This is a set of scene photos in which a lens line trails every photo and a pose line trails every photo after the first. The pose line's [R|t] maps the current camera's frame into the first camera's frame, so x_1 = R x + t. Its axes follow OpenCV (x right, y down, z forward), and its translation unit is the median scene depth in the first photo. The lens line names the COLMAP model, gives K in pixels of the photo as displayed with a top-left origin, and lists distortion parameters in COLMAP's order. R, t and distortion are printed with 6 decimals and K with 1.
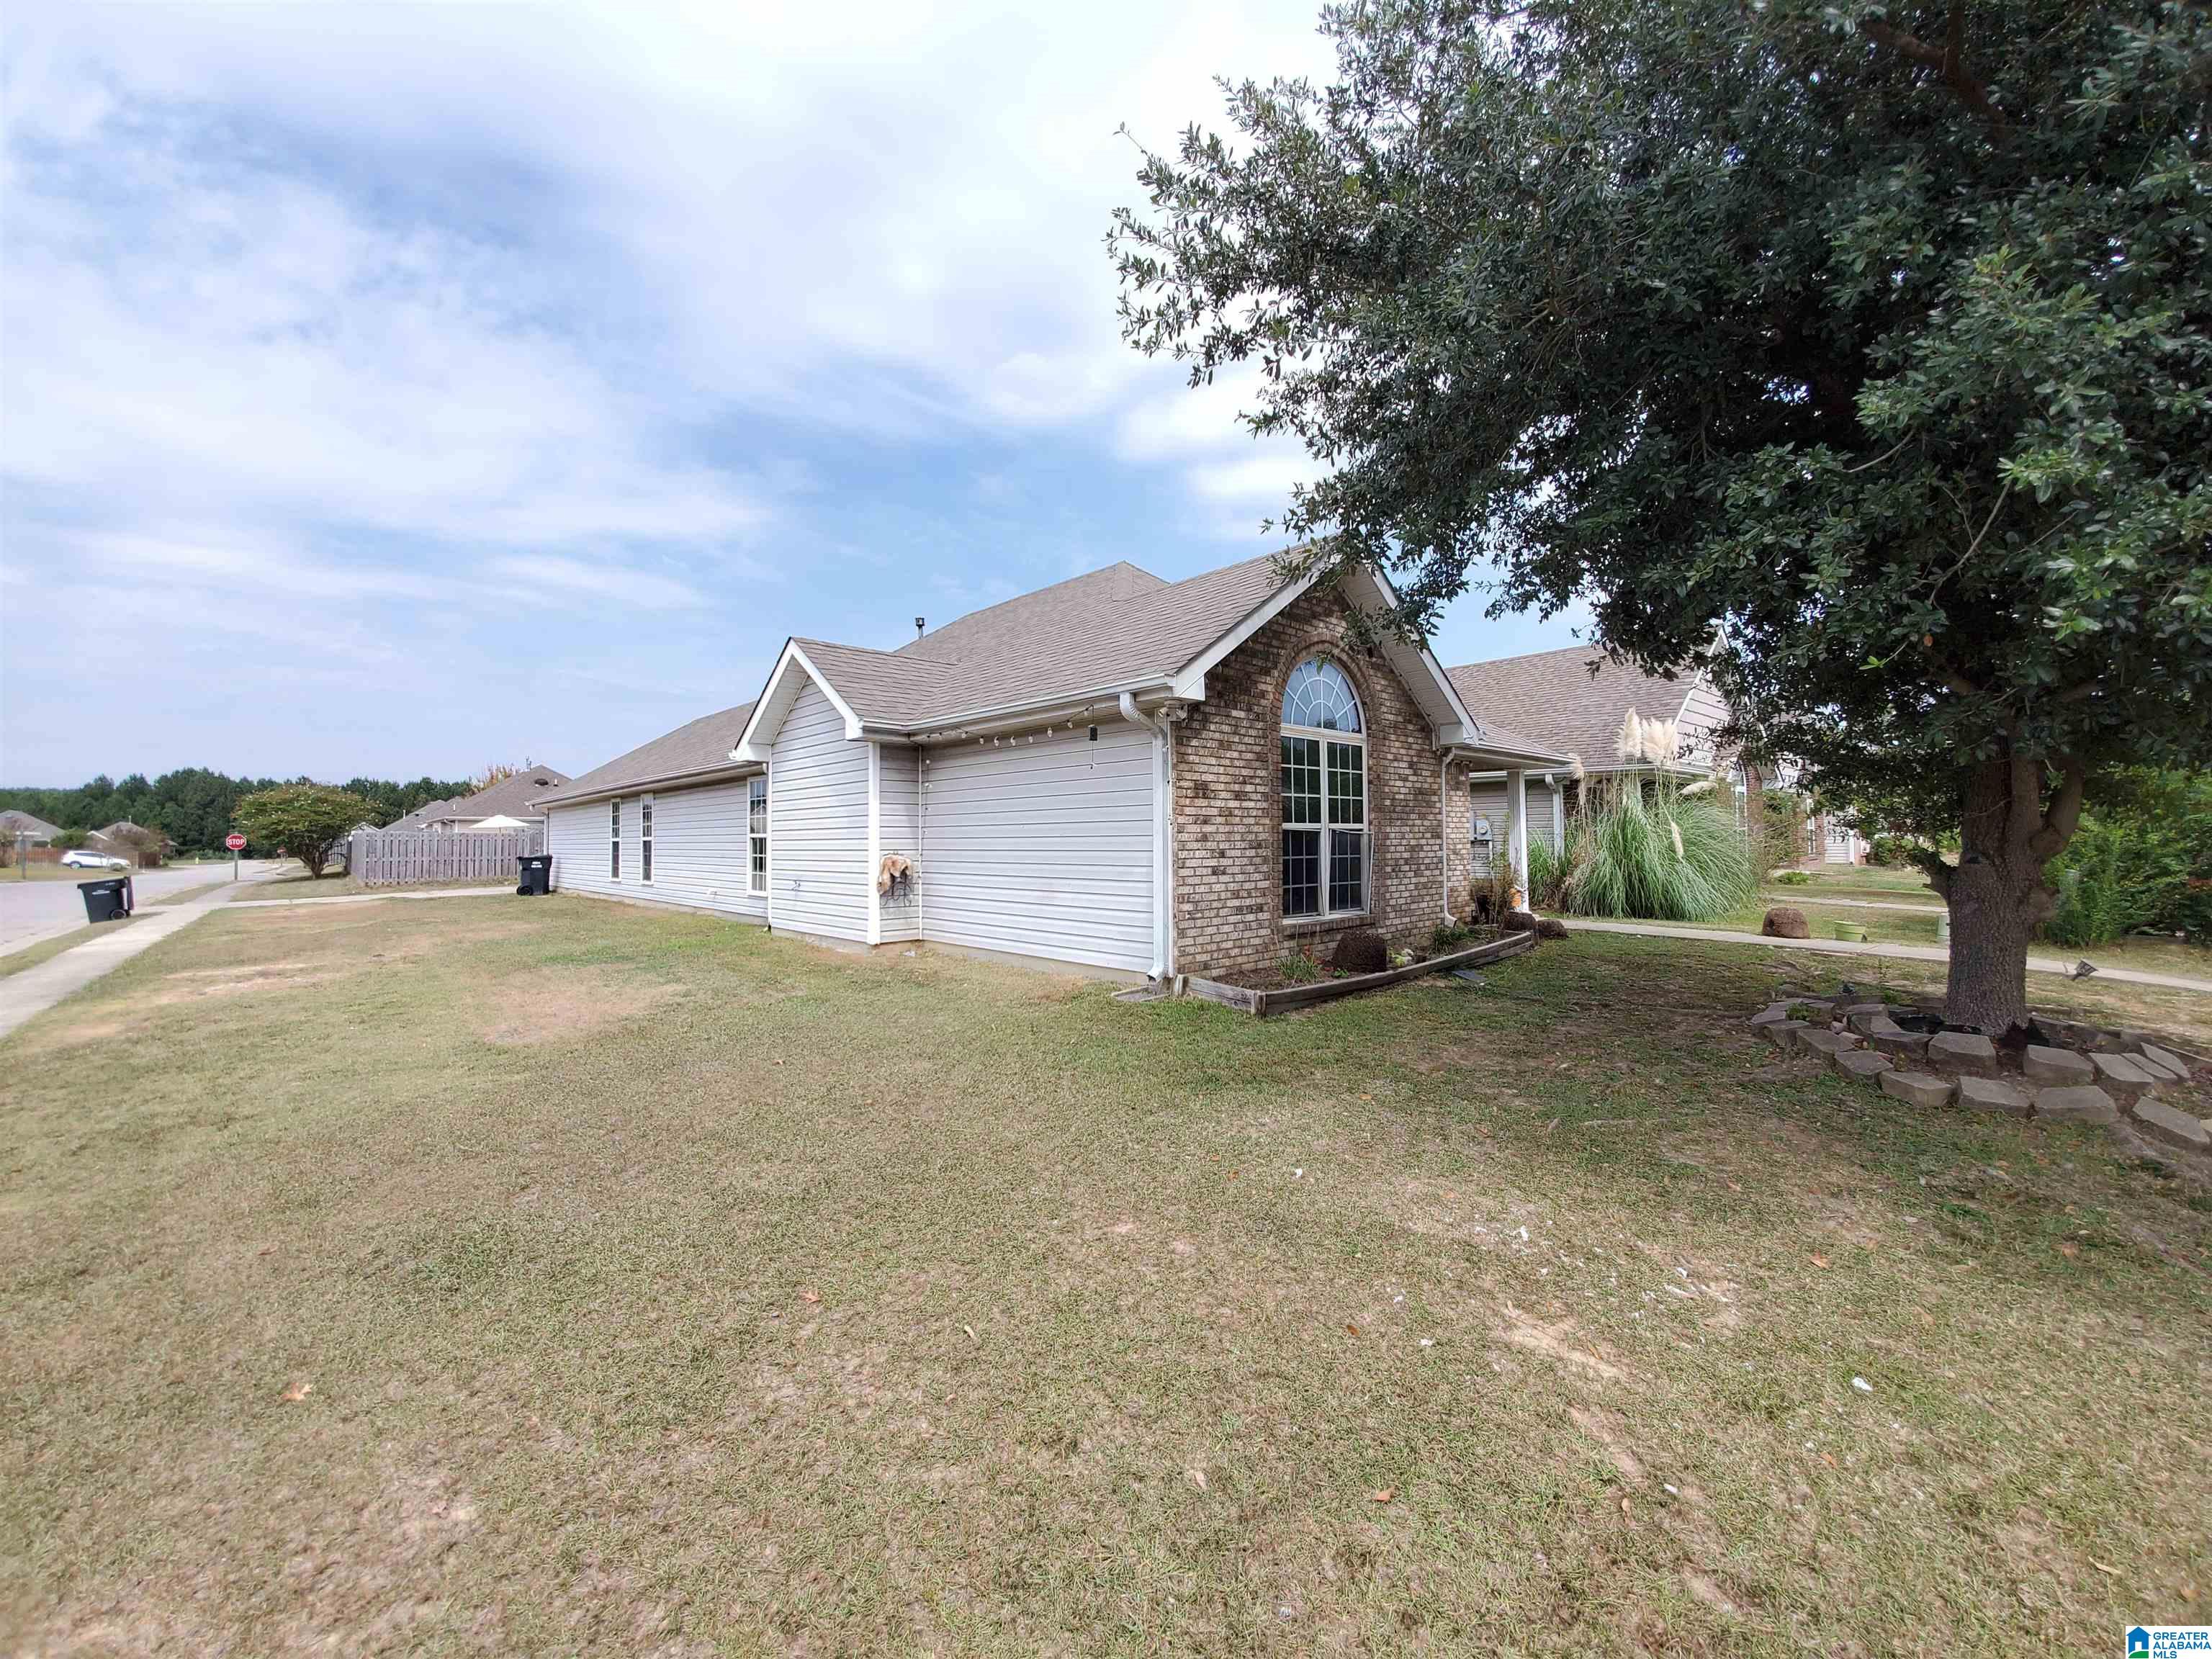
lens RADIAL K [[884.3, 0, 1109.5], [0, 884.3, 810.4], [0, 0, 1]] dist [0.000254, 0.000014]
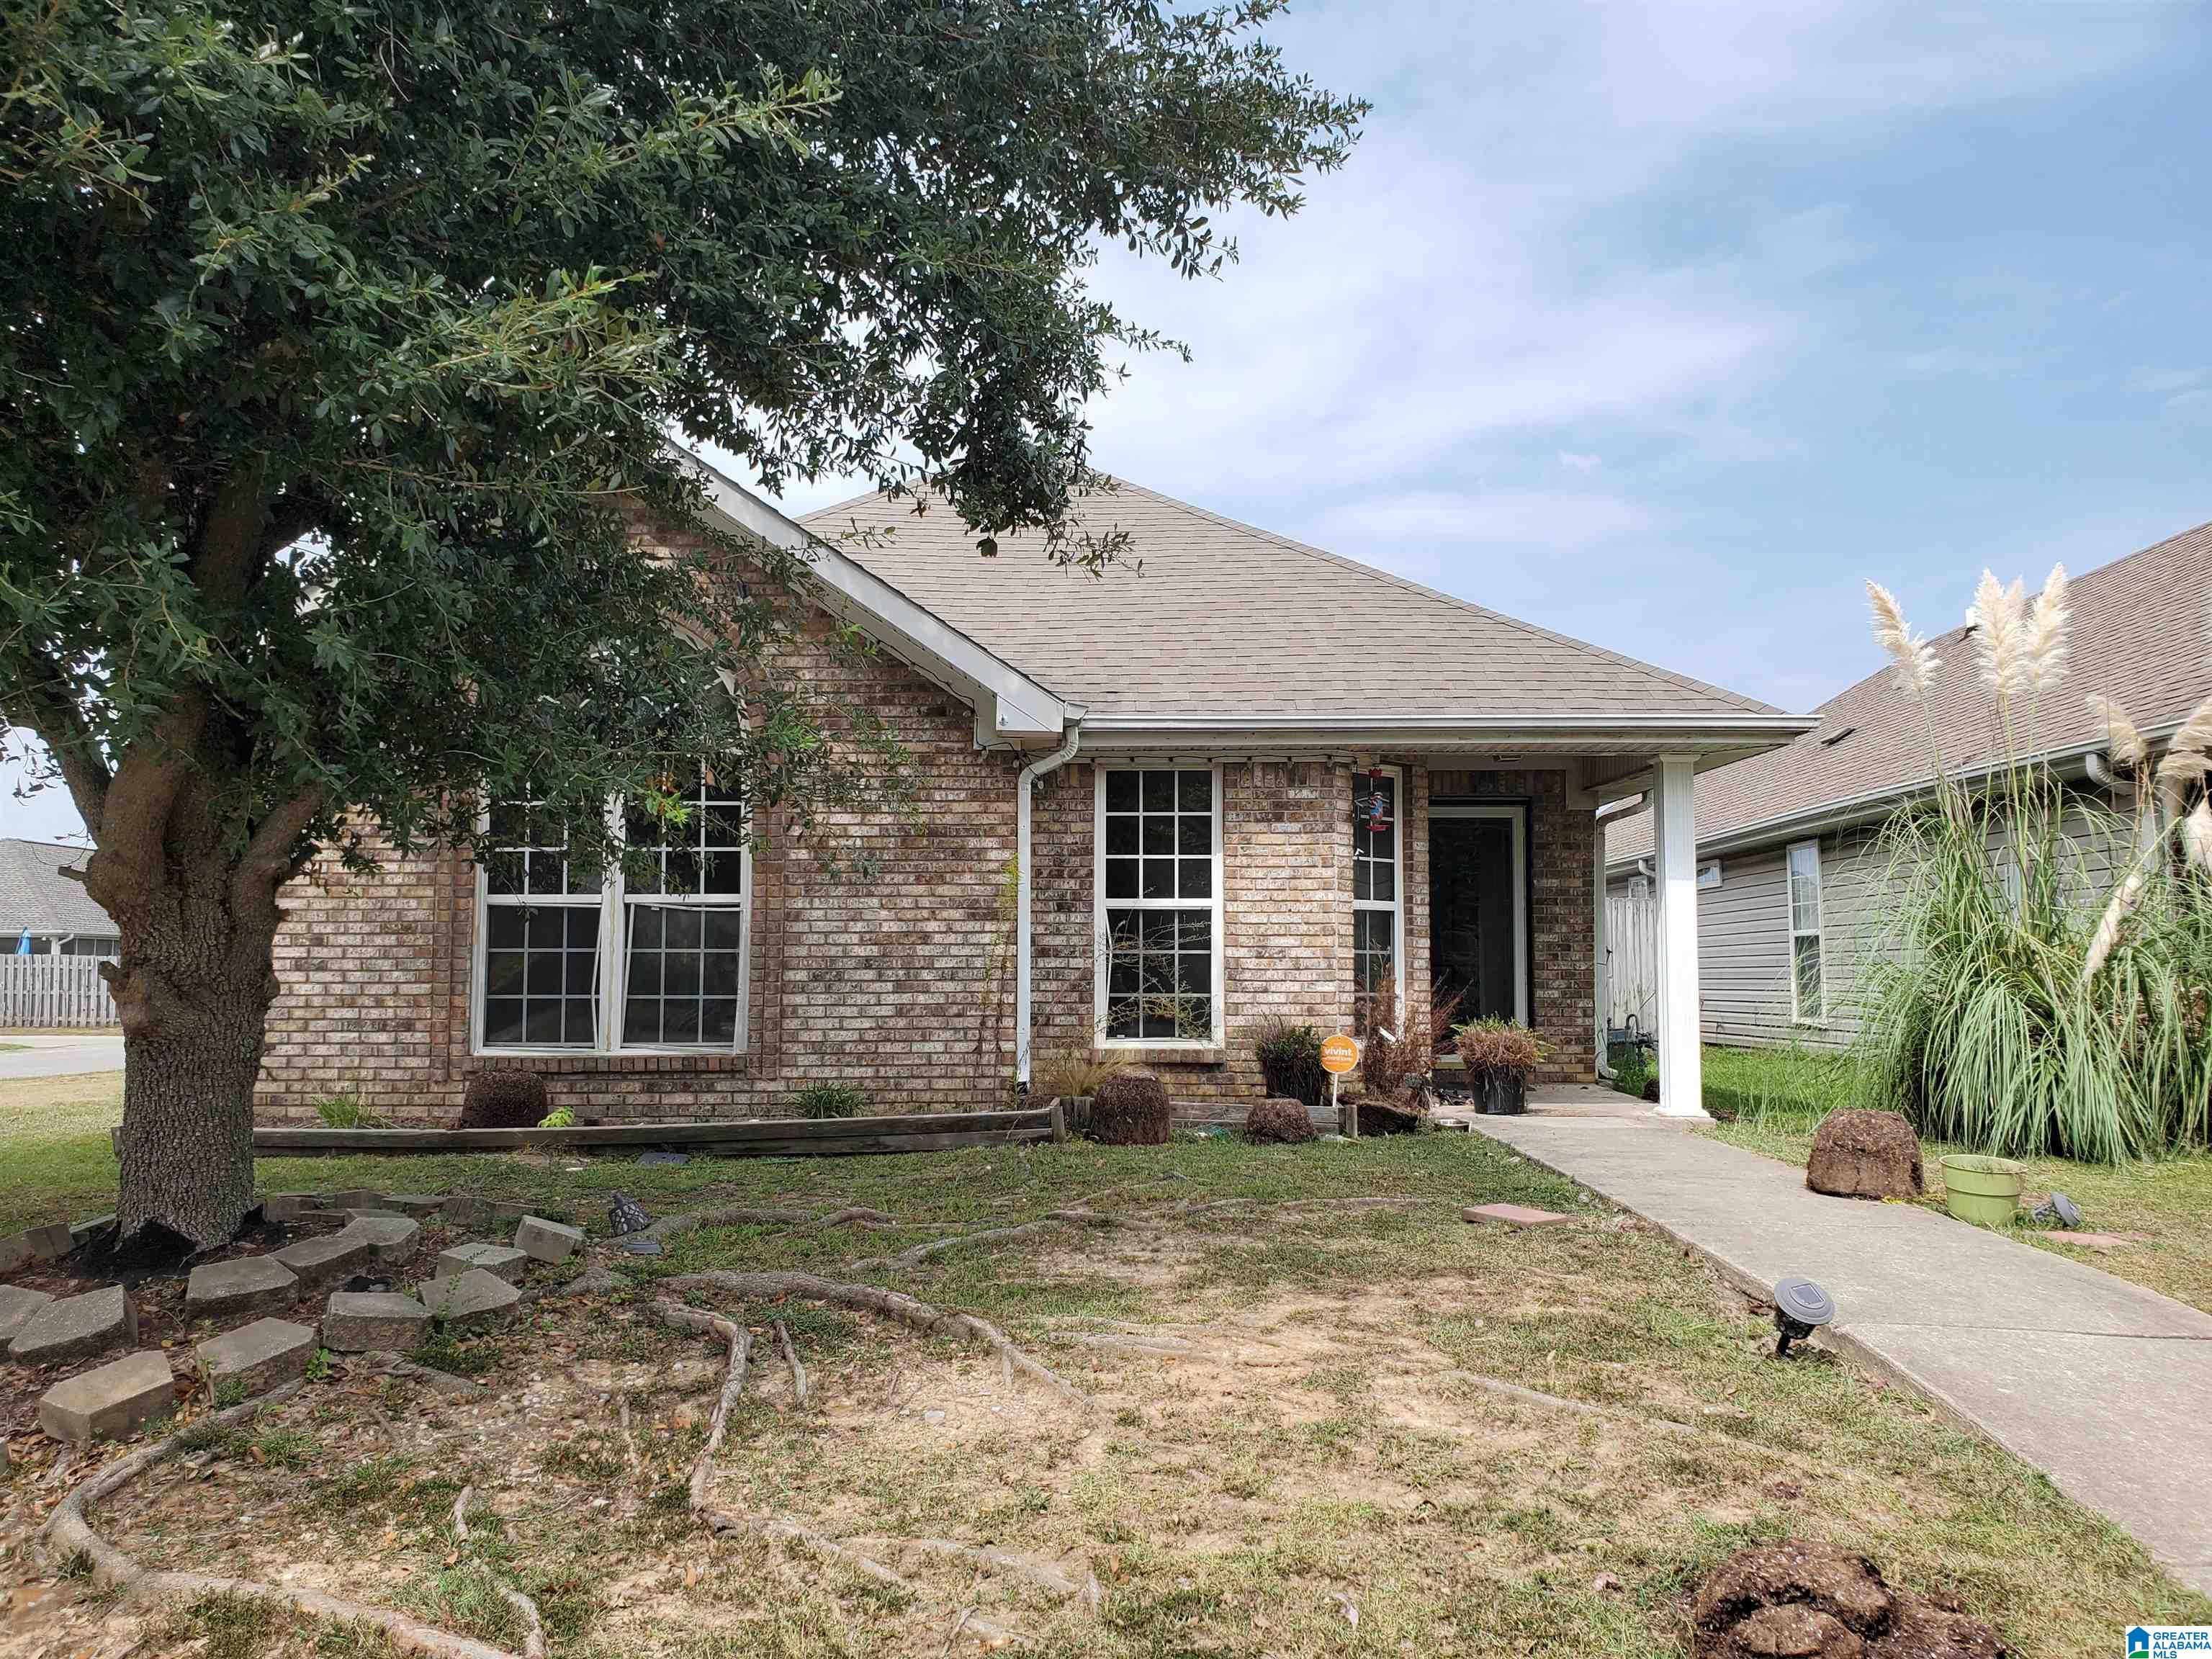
lens RADIAL K [[1749.1, 0, 1106.8], [0, 1749.1, 870.0], [0, 0, 1]] dist [0.125448, -0.367466]
pose [[0.726433, -0.033106, -0.686439, 1.452480], [0.016031, 0.999384, -0.031233, 0.045435], [0.687050, 0.011685, 0.726516, 0.407462]]
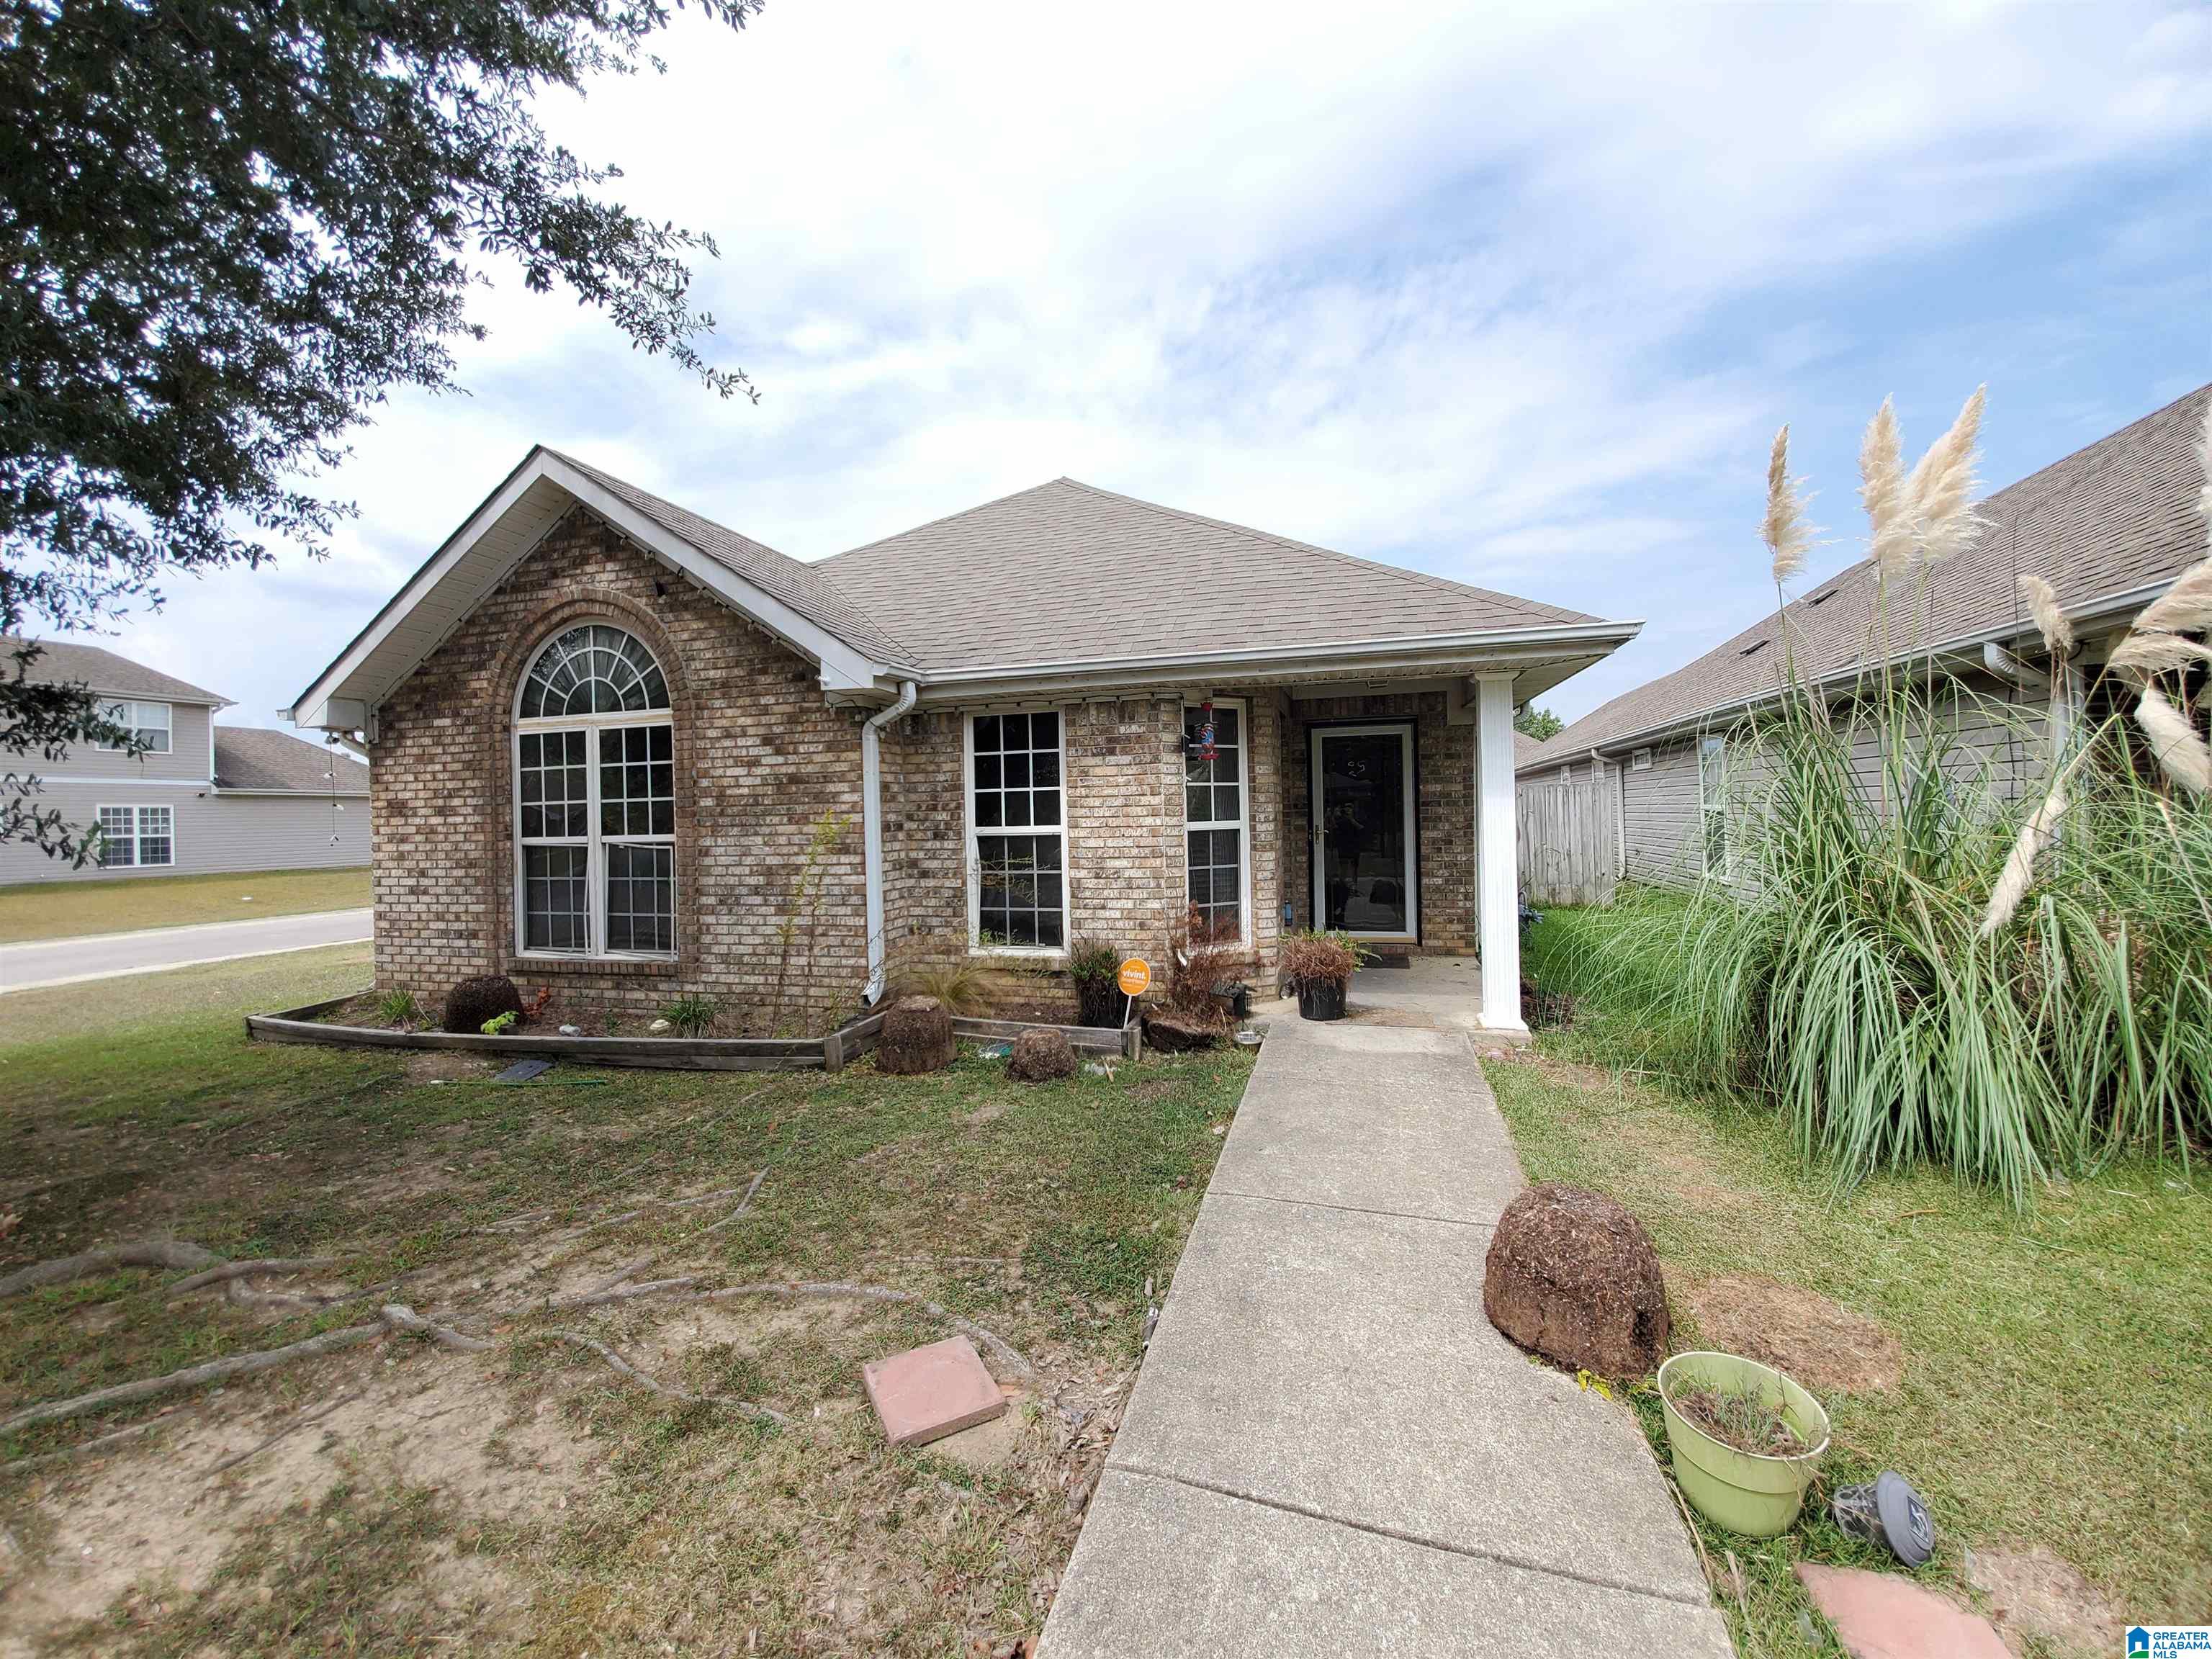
lens RADIAL K [[877.7, 0, 1057.2], [0, 877.7, 822.7], [0, 0, 1]] dist [0.000679, -0.012491]
pose [[0.499896, 0.001214, -0.866085, 1.243467], [0.048673, 0.998379, 0.029493, -0.000060], [0.864717, -0.056898, 0.499027, 1.080210]]
